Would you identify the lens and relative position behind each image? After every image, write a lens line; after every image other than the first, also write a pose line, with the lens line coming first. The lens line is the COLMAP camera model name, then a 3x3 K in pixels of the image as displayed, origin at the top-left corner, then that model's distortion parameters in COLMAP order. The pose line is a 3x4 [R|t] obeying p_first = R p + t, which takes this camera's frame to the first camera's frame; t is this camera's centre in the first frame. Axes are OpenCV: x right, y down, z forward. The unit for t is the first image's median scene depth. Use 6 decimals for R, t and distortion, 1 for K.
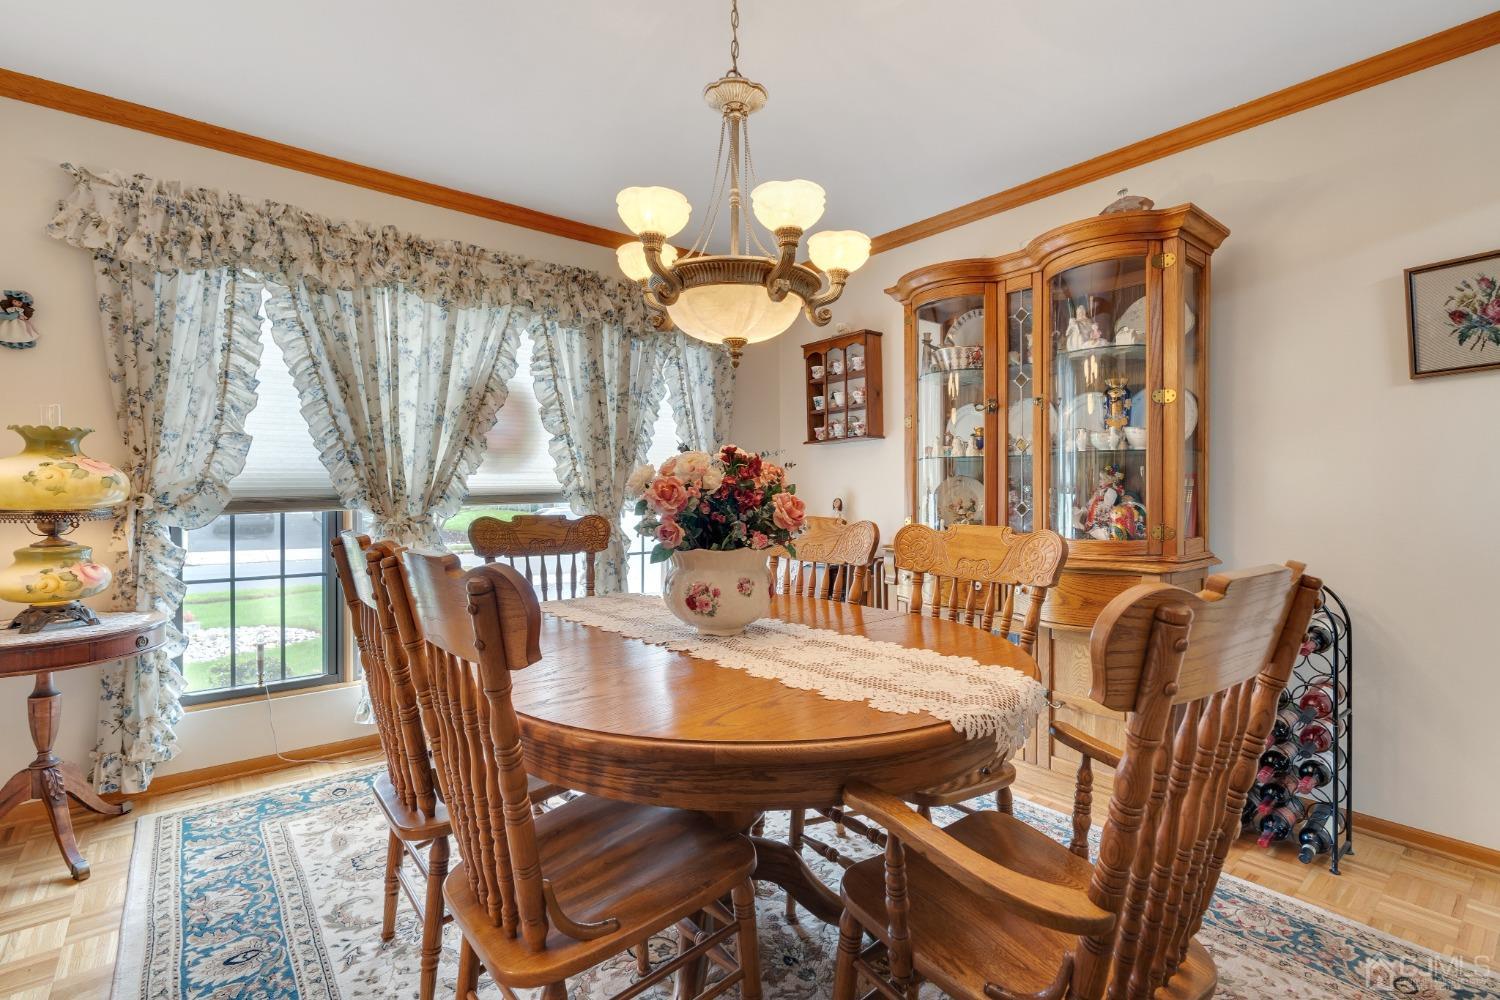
lens RADIAL K [[679.5, 0, 753.8], [0, 679.5, 494.4], [0, 0, 1]] dist [-0.006992, 0.001737]
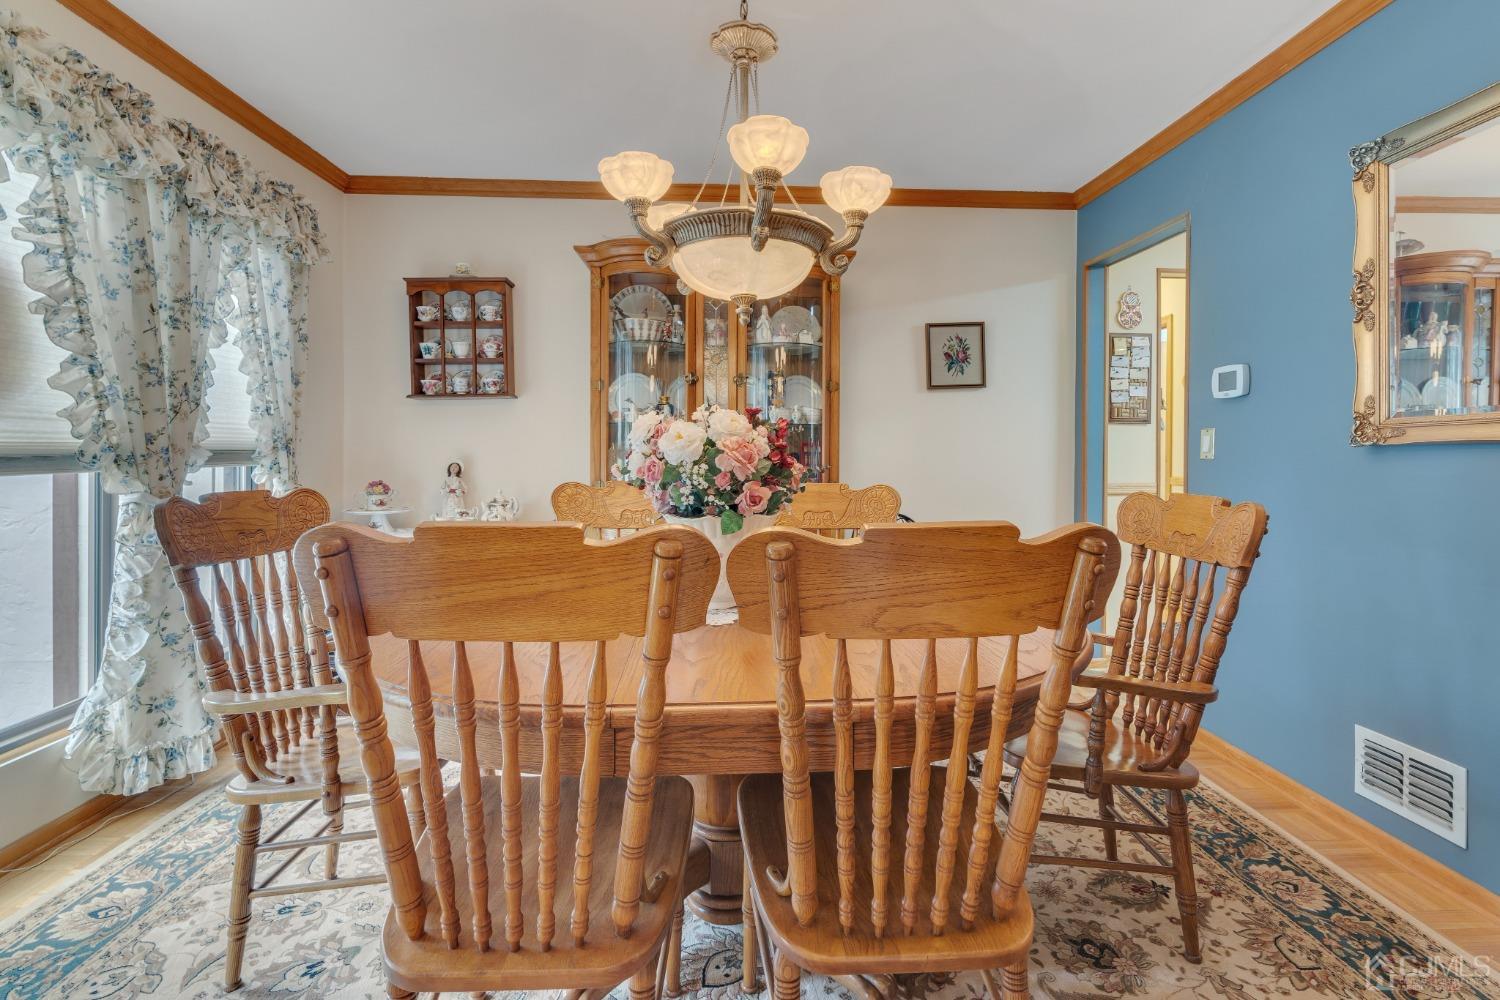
lens RADIAL K [[679.5, 0, 756.8], [0, 679.5, 463.6], [0, 0, 1]] dist [-0.006992, 0.001737]
pose [[0.605823, -0.005406, 0.795581, -0.382719], [0.001560, 0.999983, 0.005607, 0.002391], [-0.795598, -0.002156, 0.605821, 0.192366]]
